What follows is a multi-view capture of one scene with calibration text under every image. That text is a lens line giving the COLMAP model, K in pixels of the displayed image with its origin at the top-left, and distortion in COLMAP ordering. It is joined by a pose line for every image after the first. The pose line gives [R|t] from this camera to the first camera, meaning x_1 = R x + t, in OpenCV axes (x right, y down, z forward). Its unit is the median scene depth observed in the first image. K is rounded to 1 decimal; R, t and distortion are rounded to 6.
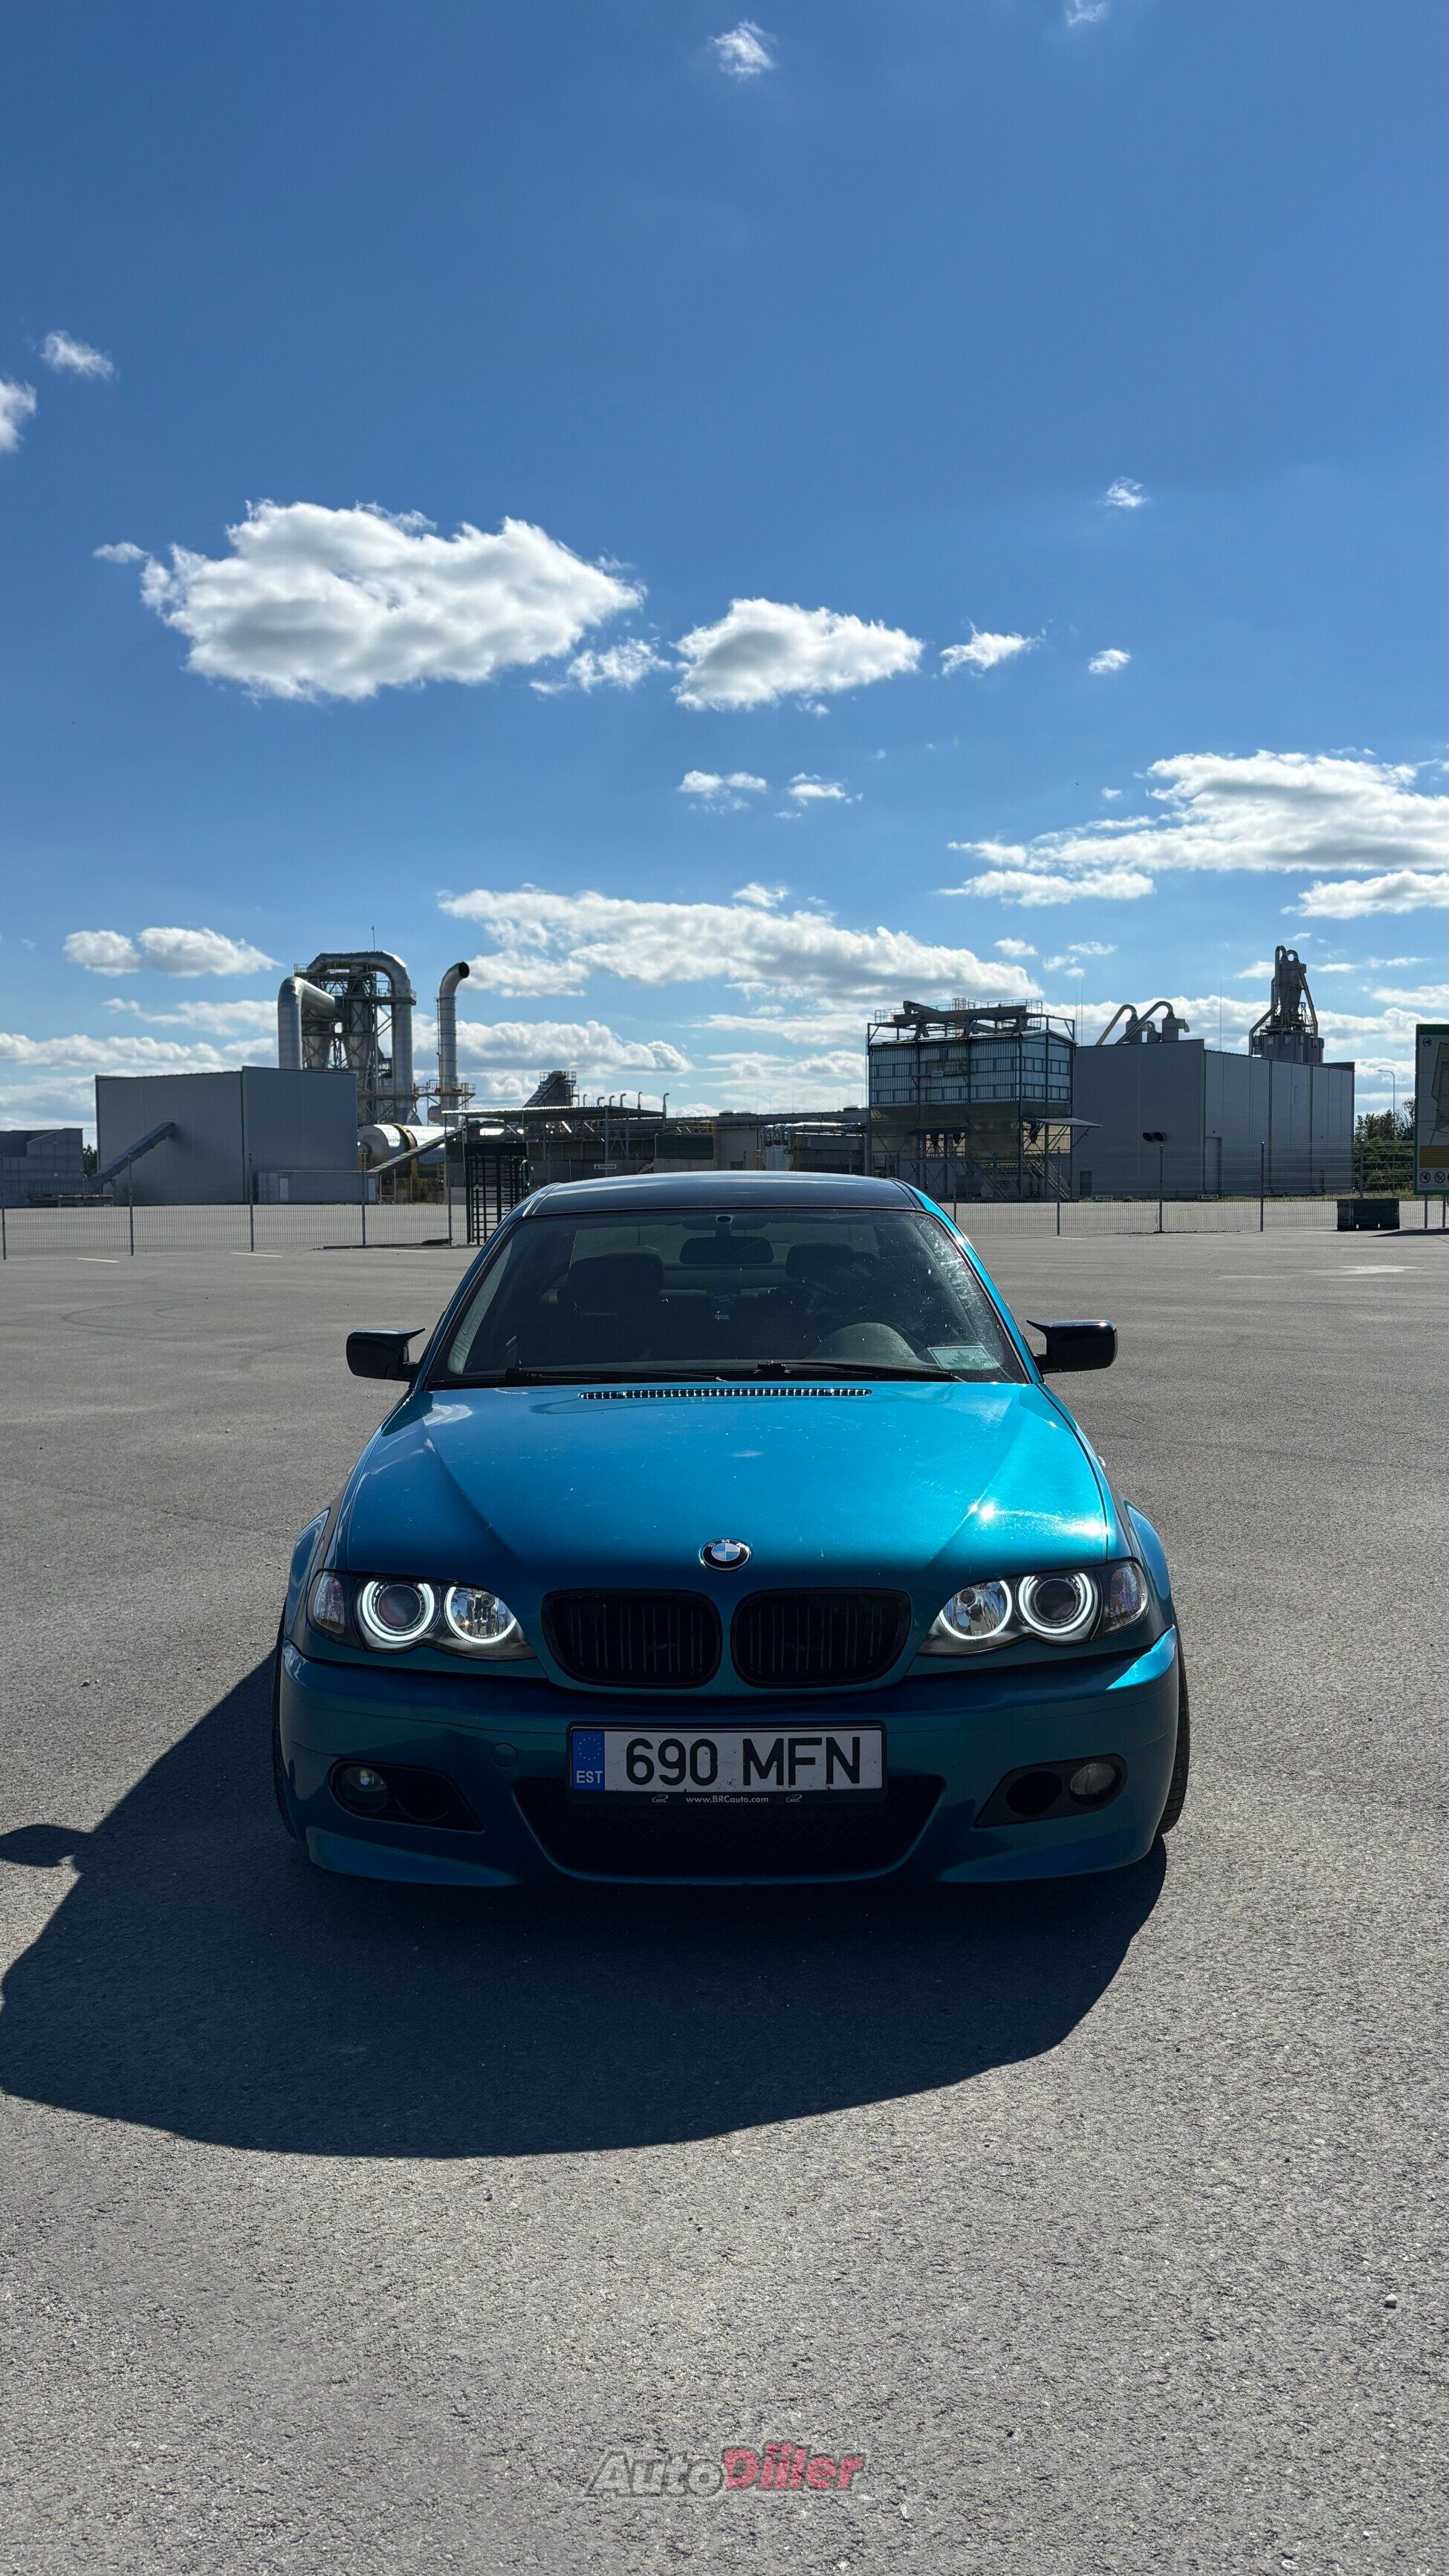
lens RADIAL K [[2192.6, 0, 716.9], [0, 2192.6, 1291.5], [0, 0, 1]] dist [0.040358, -0.005364]
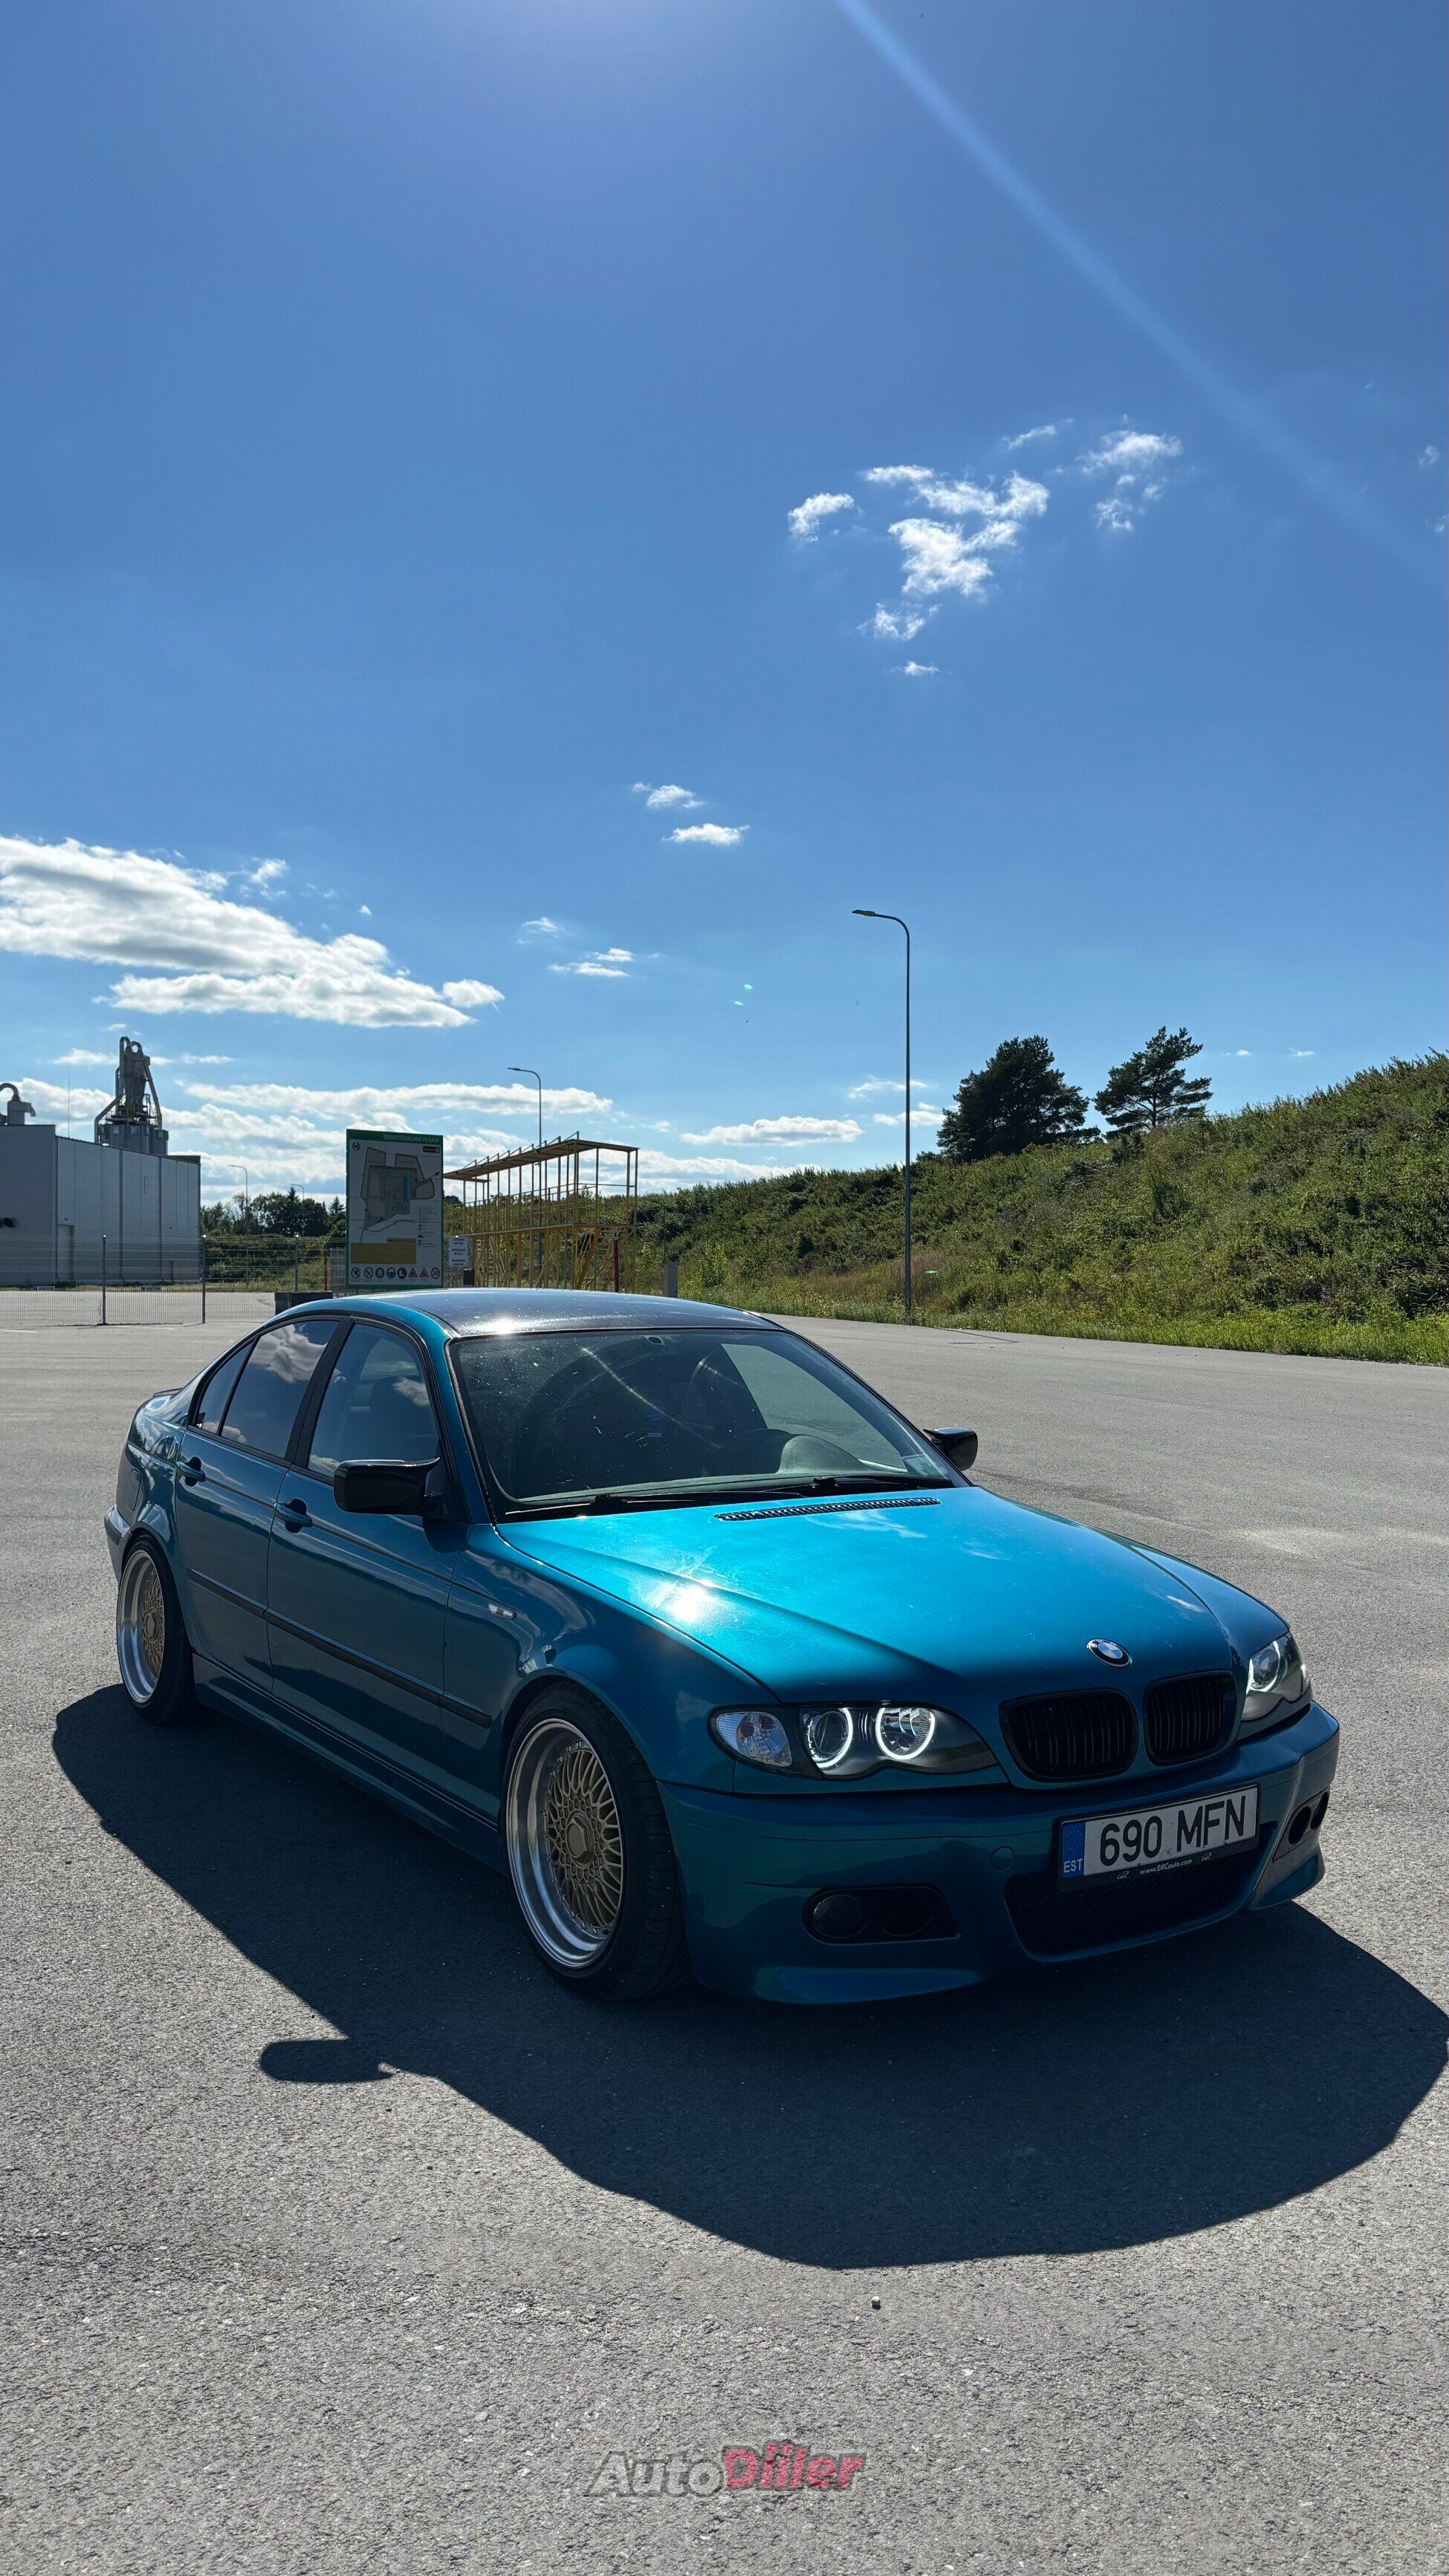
lens RADIAL K [[2192.6, 0, 716.9], [0, 2192.6, 1291.5], [0, 0, 1]] dist [0.040358, -0.005364]
pose [[0.791685, 0.005465, 0.610906, -0.148714], [0.015750, 0.999445, -0.029352, -0.006401], [-0.610727, 0.032860, 0.791159, 0.038143]]
